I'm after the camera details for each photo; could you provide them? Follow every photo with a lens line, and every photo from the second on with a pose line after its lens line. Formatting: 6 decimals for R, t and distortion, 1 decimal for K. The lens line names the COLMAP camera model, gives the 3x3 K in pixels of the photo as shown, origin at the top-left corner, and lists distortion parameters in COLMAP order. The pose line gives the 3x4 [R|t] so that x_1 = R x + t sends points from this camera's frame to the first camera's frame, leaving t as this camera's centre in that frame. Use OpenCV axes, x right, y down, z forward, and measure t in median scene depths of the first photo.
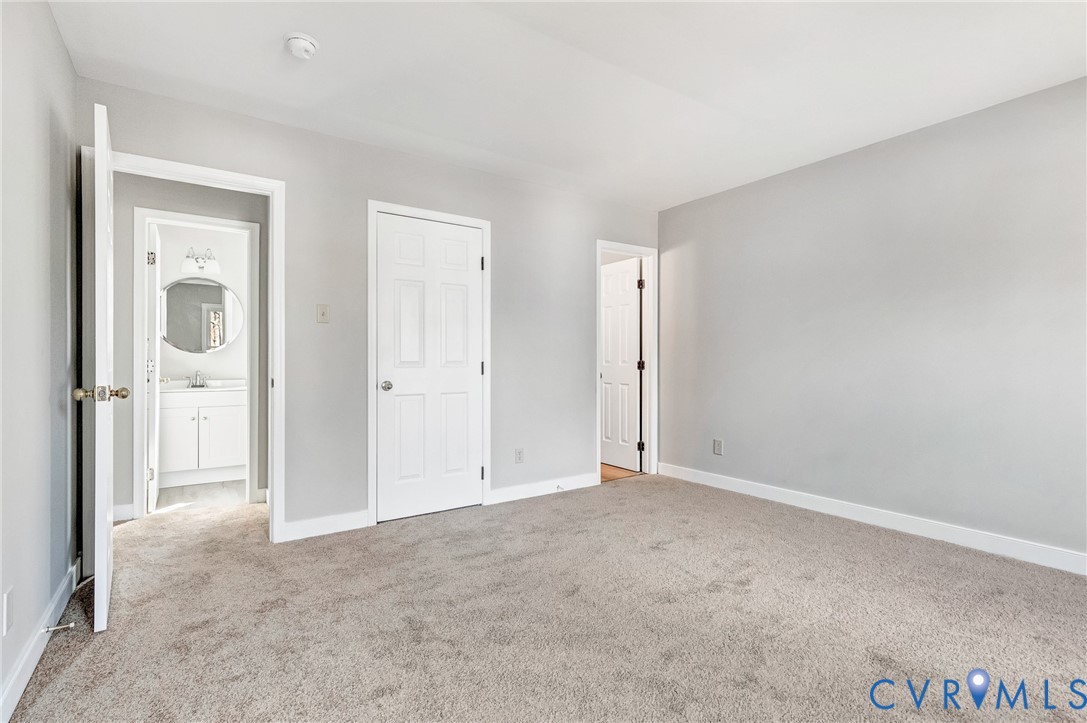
lens RADIAL K [[503.5, 0, 545.1], [0, 503.5, 365.4], [0, 0, 1]] dist [0.001936, 0.000259]
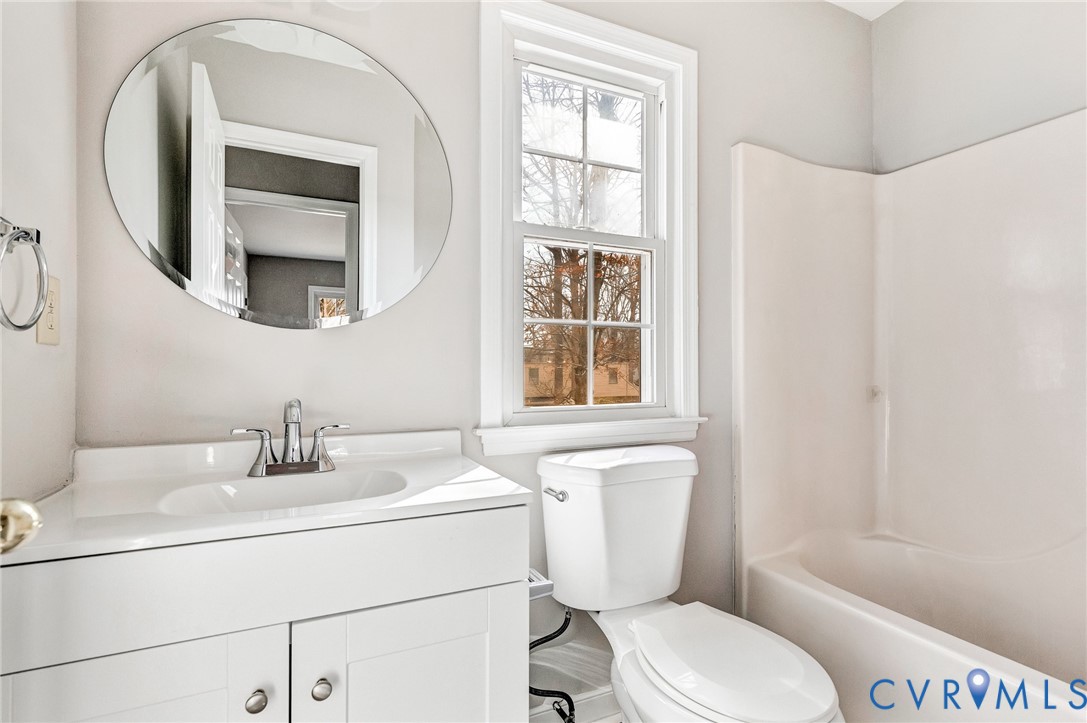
lens RADIAL K [[525.7, 0, 548.5], [0, 525.7, 364.1], [0, 0, 1]] dist [0.002758, -0.000162]
pose [[0.985562, -0.000941, -0.169310, -0.533897], [-0.000940, 0.999939, -0.011034, -0.002769], [0.169310, 0.011034, 0.985501, 0.783423]]
